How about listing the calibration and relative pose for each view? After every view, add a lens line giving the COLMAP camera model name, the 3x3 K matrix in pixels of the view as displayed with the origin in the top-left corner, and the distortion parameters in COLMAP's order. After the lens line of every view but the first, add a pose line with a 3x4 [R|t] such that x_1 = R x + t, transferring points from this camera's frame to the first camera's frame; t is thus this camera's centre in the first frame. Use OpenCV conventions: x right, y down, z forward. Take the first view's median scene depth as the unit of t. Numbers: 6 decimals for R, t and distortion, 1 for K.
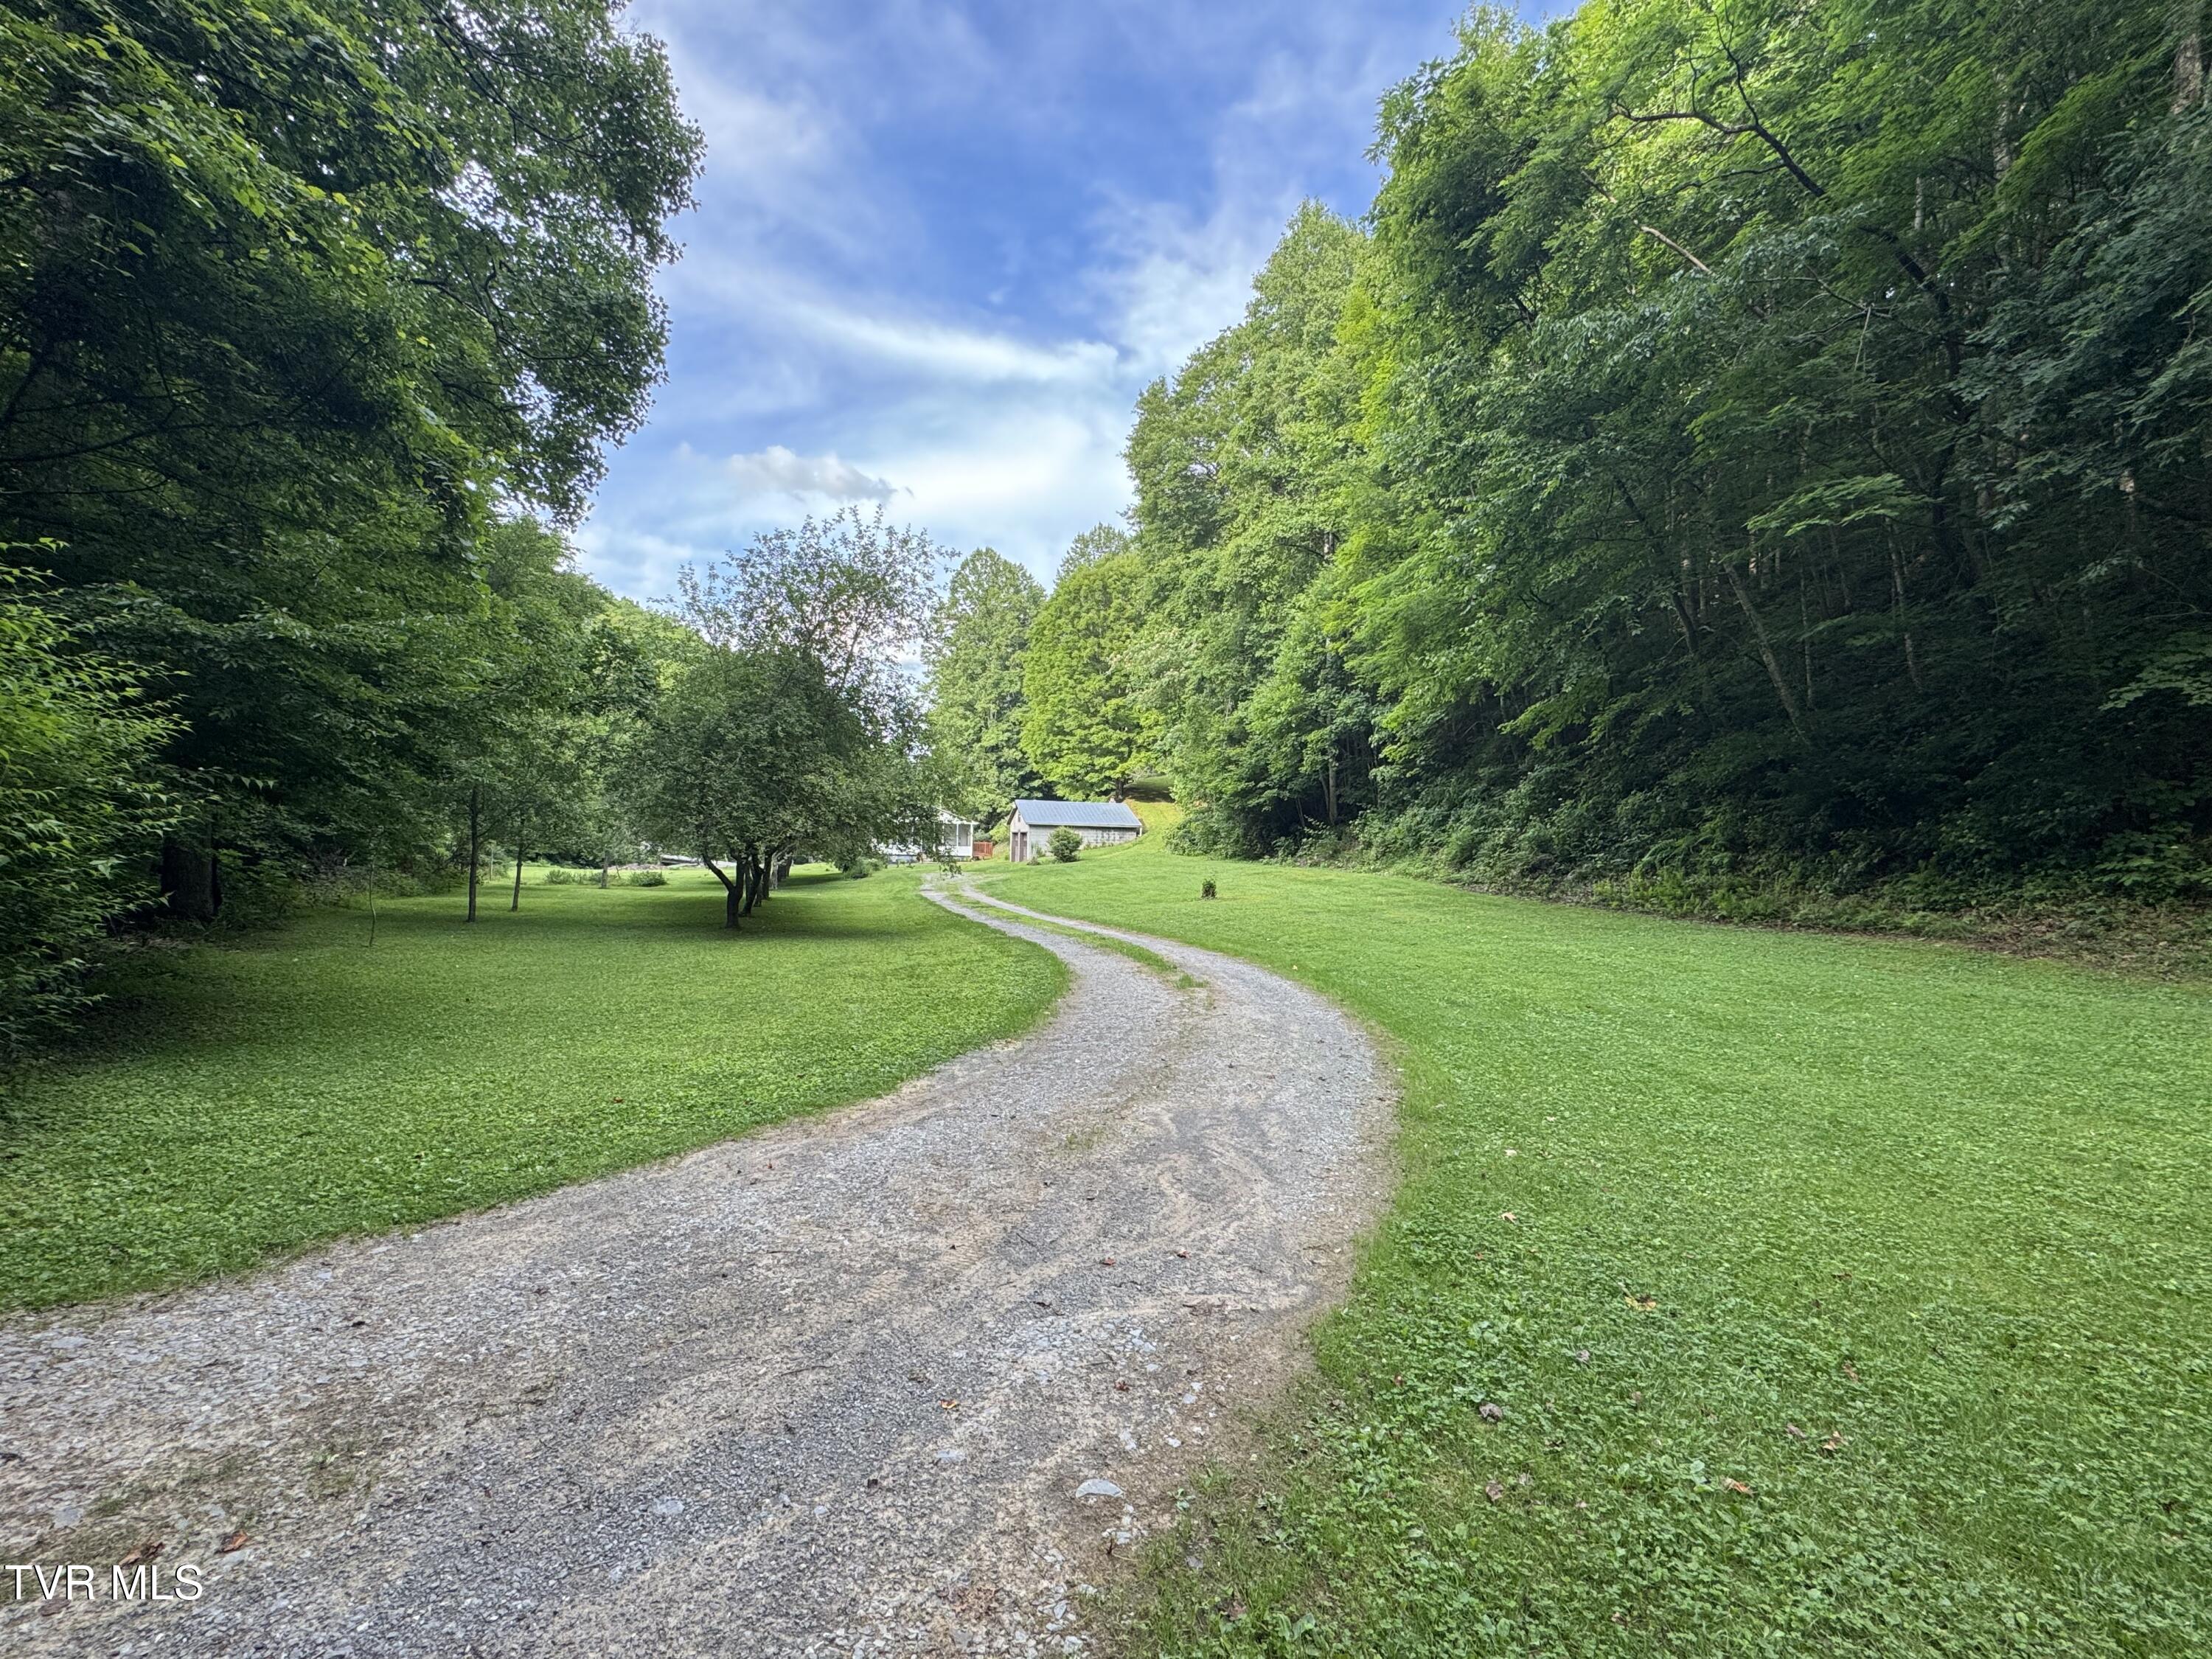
lens RADIAL K [[964.2, 0, 1106.0], [0, 964.2, 829.5], [0, 0, 1]] dist [0.000186, 0.000002]
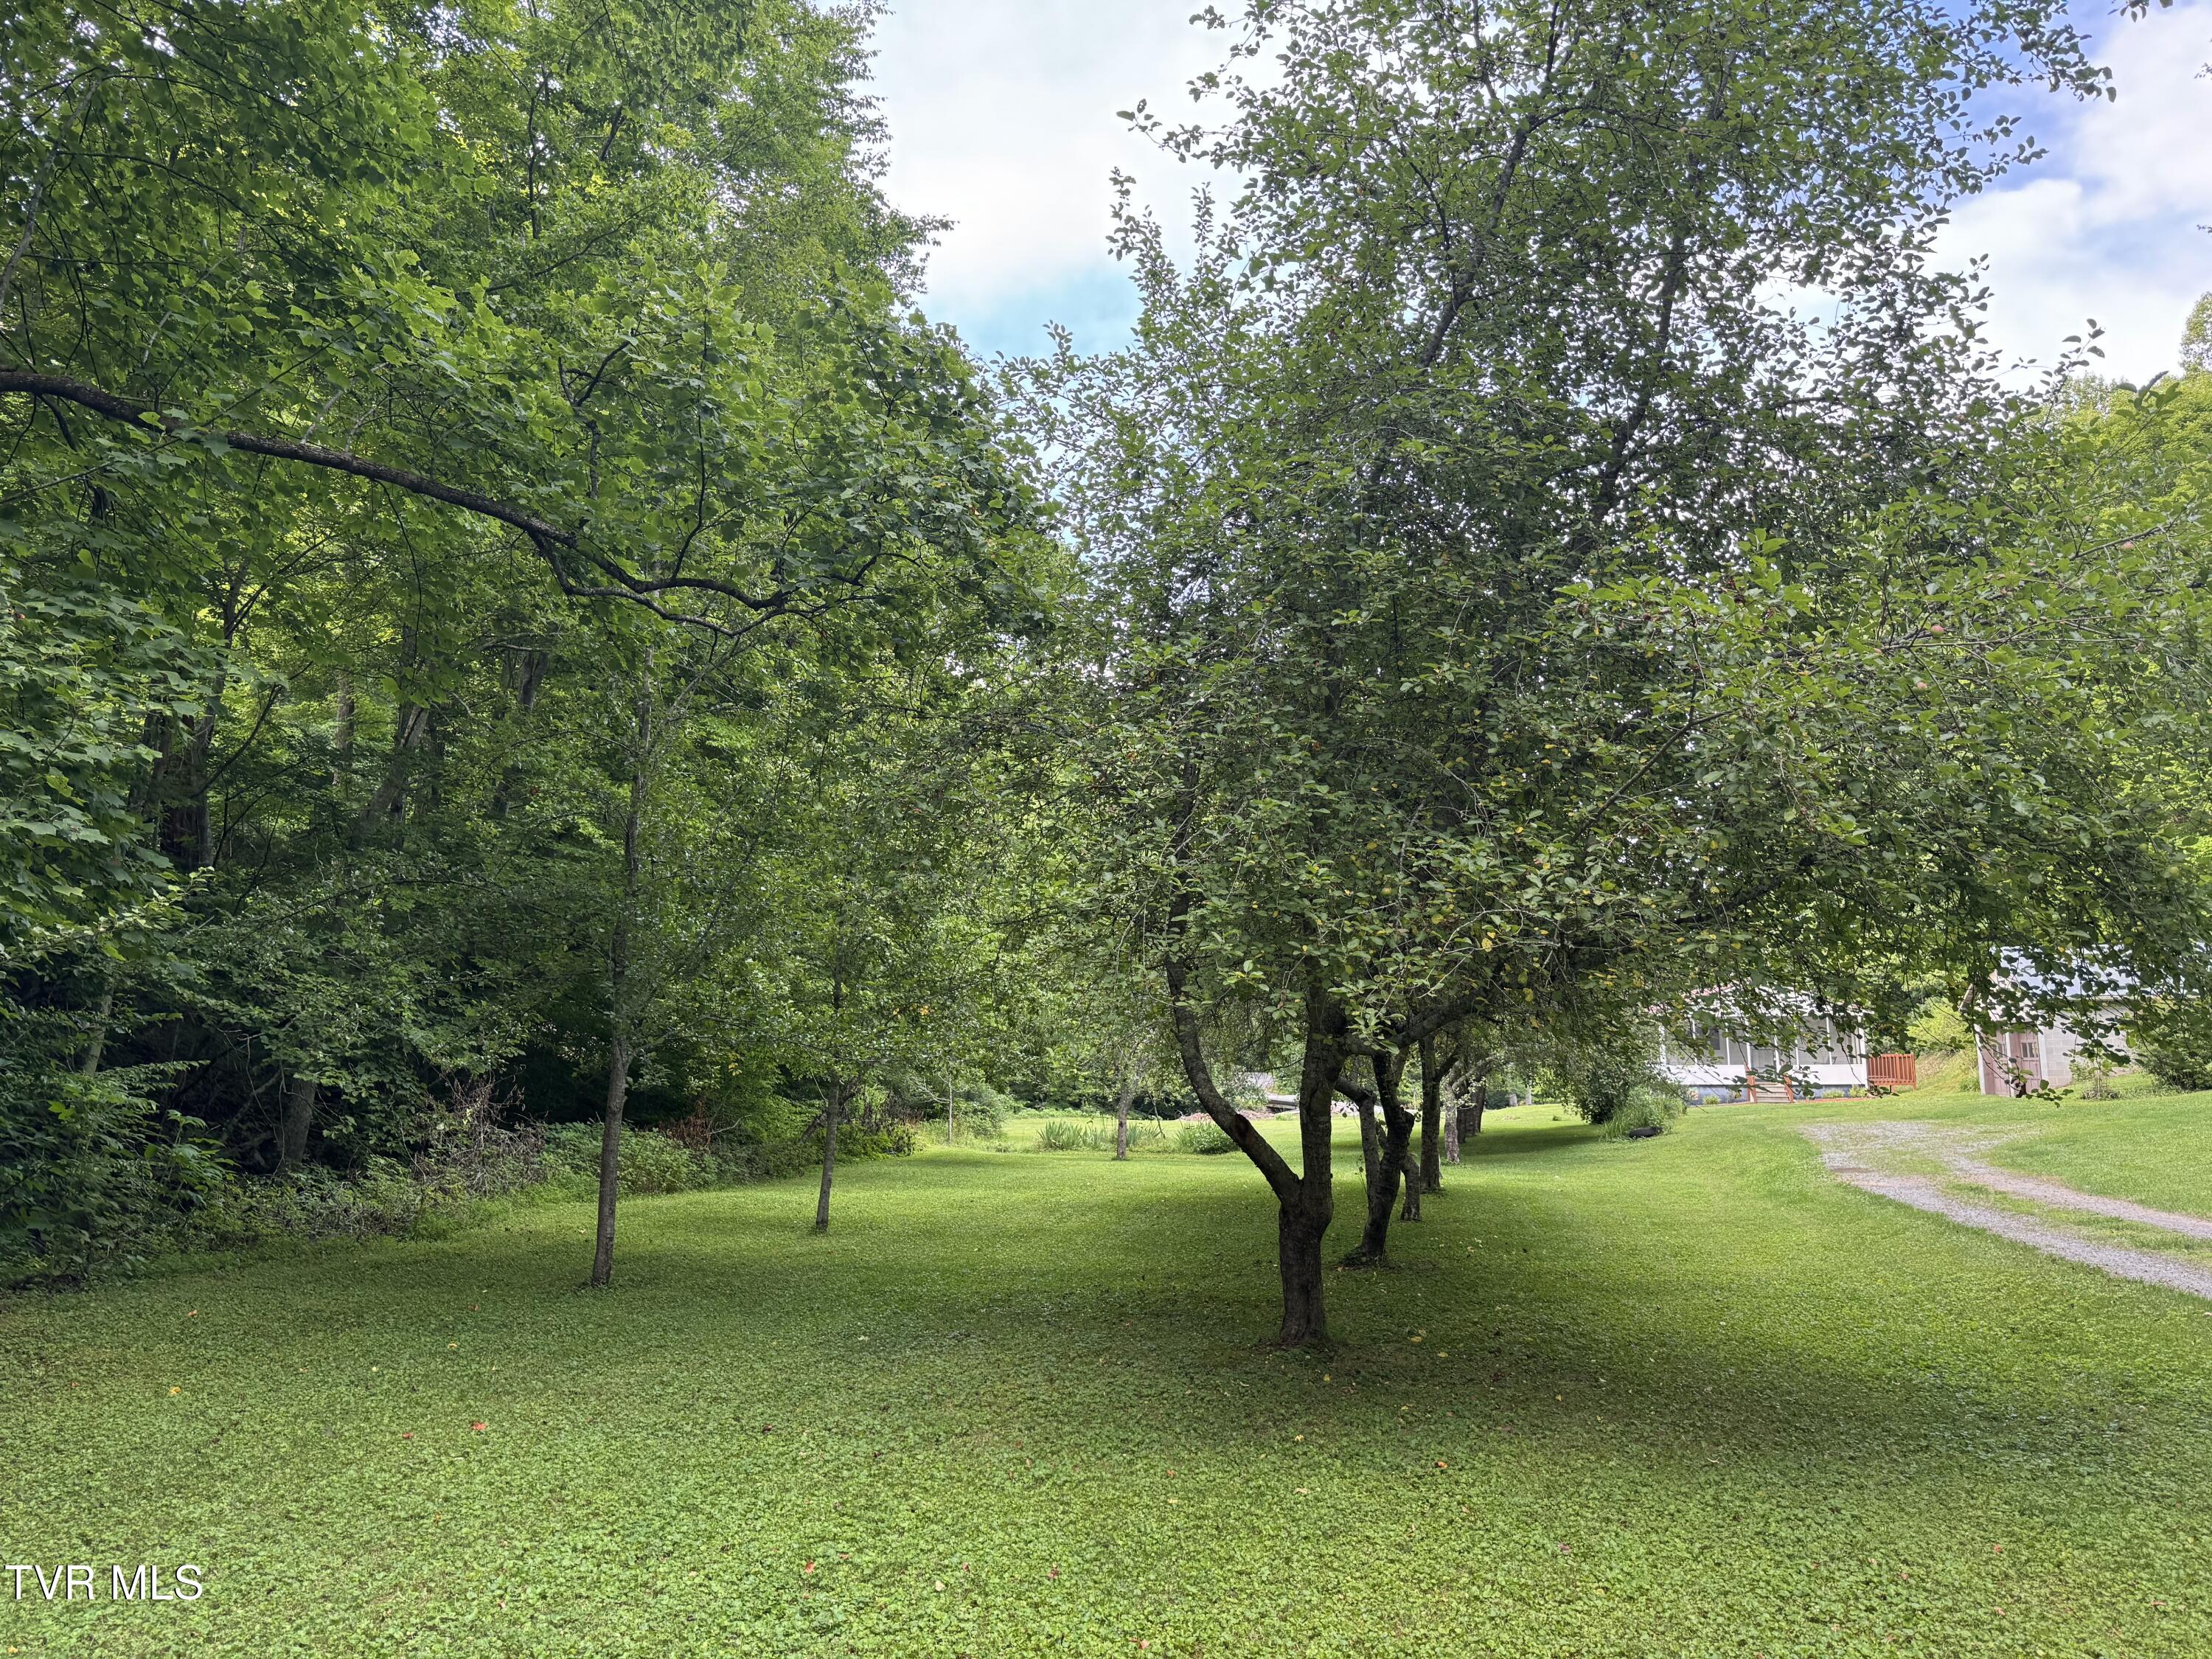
lens RADIAL K [[1410.2, 0, 1106.0], [0, 1410.2, 829.5], [0, 0, 1]] dist [0.115899, -0.176454]
pose [[0.844987, -0.120385, -0.521061, -0.119767], [0.036967, 0.985152, -0.167659, 0.015123], [0.533508, 0.122408, 0.836890, 0.352004]]
